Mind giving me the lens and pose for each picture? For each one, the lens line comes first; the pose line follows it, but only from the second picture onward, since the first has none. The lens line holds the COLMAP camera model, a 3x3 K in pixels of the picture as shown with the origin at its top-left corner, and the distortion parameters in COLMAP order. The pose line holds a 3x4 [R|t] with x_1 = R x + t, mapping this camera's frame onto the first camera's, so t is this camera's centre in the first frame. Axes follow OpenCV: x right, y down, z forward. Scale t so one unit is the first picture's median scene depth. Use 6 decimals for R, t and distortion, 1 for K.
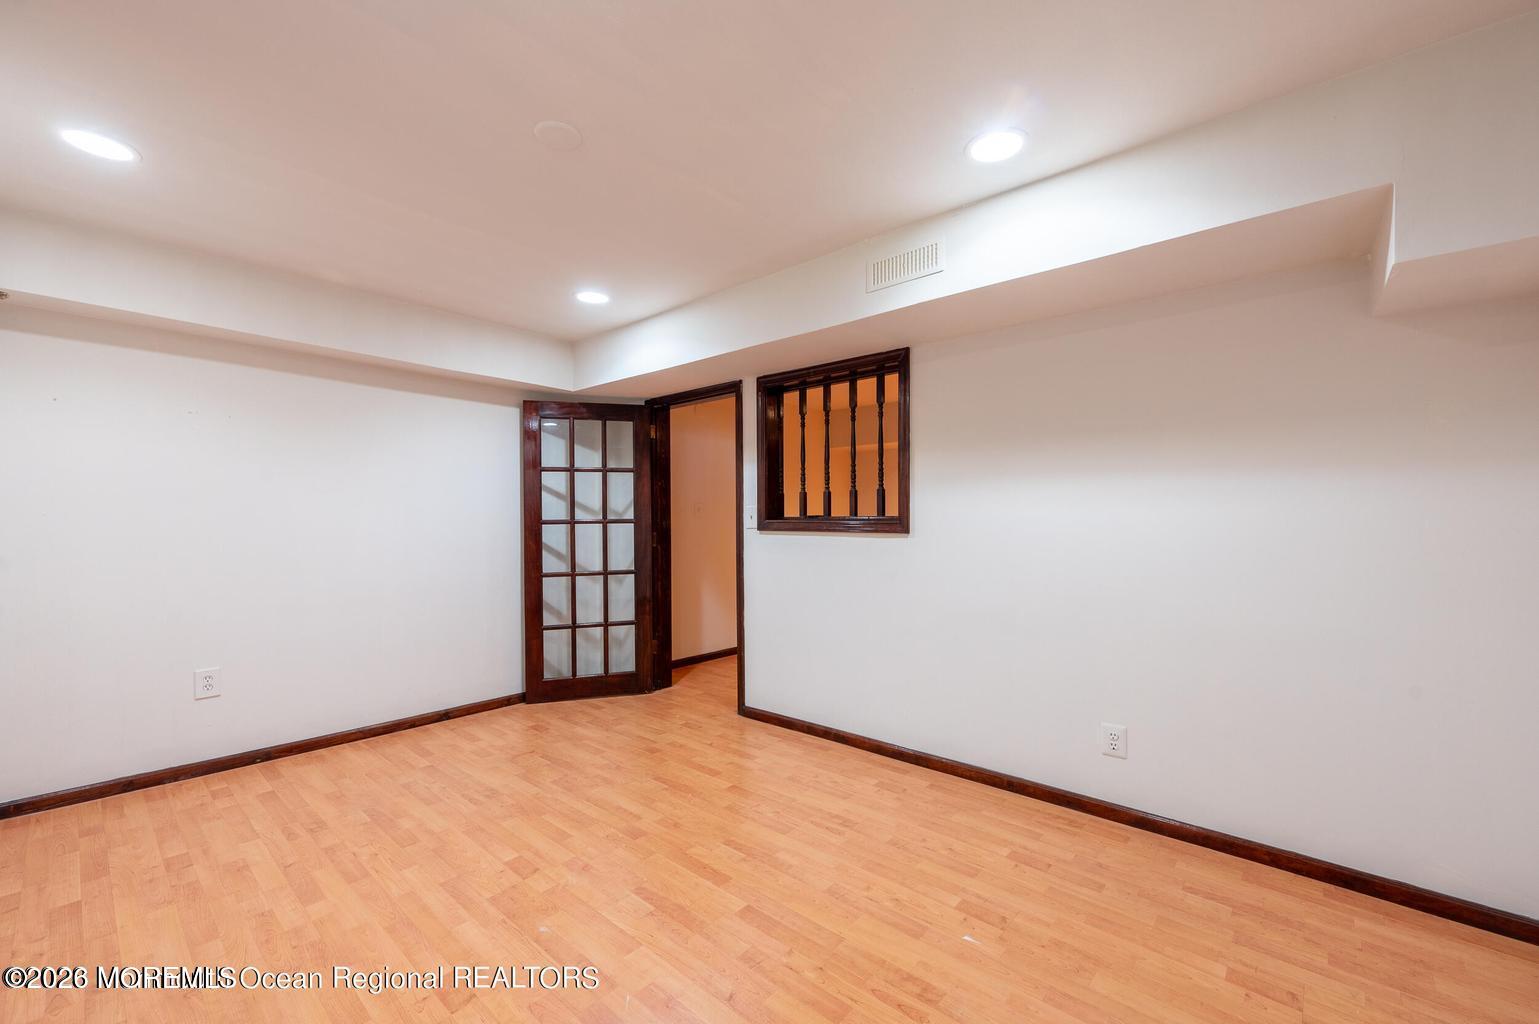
lens RADIAL K [[627.9, 0, 766.0], [0, 627.9, 518.2], [0, 0, 1]] dist [-0.000274, 0.000245]
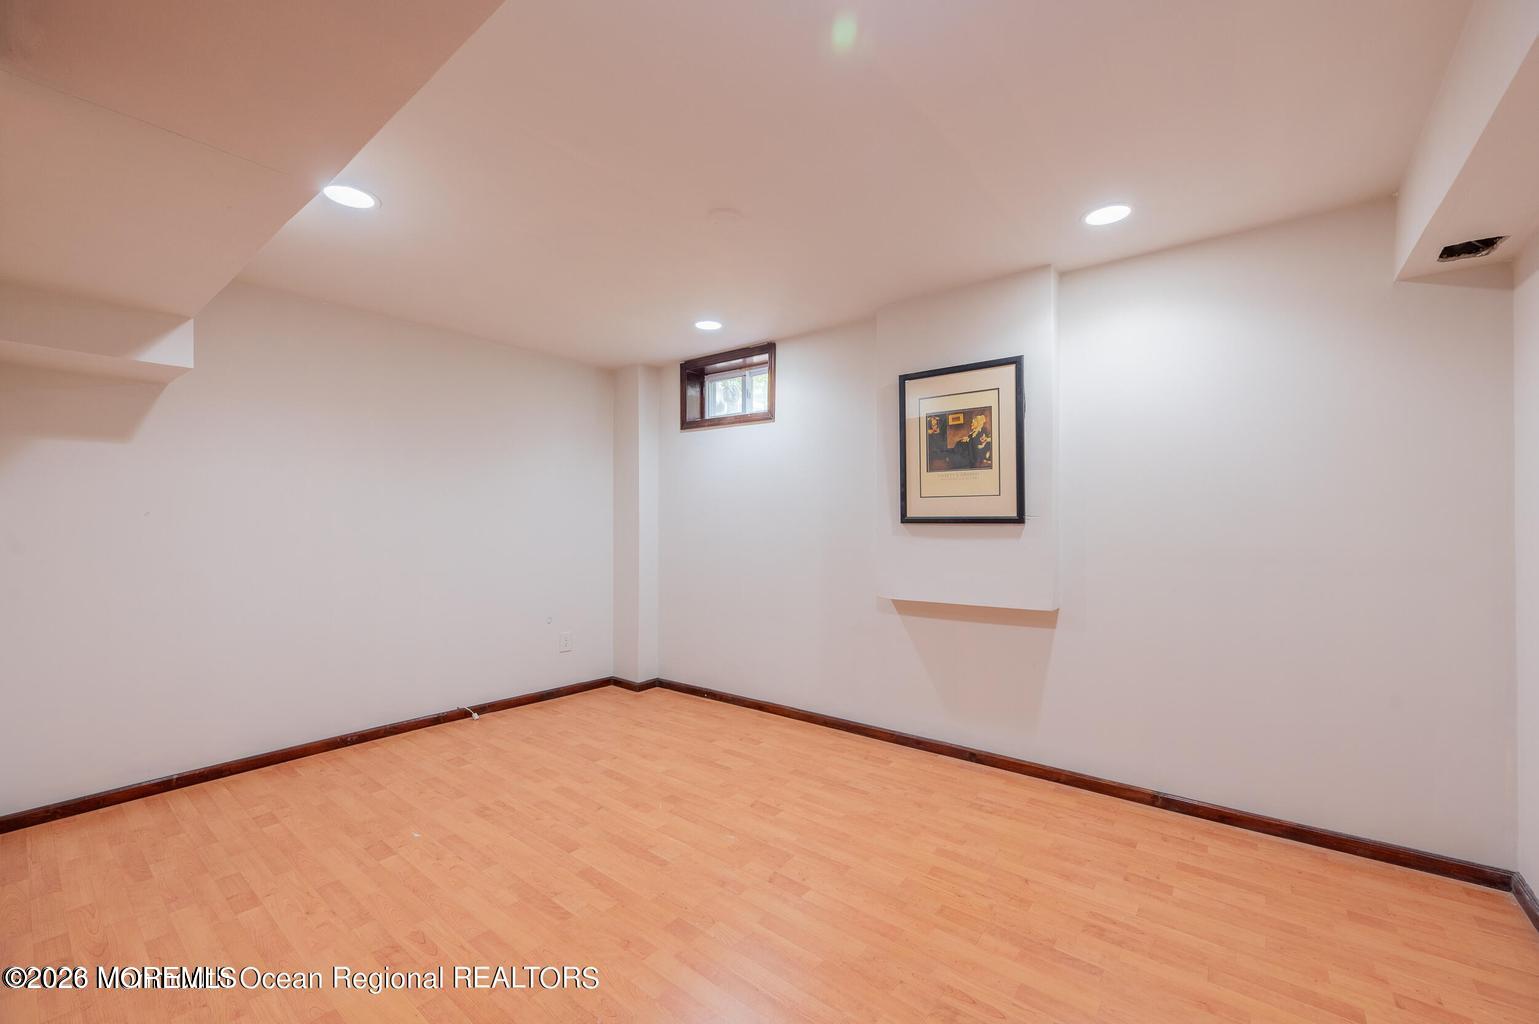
lens RADIAL K [[627.9, 0, 772.9], [0, 627.9, 516.3], [0, 0, 1]] dist [-0.000274, 0.000245]
pose [[-0.998213, 0.002769, -0.059694, -0.307619], [0.003478, 0.999924, -0.011791, -0.009088], [0.059657, -0.011978, -0.998147, 1.980289]]
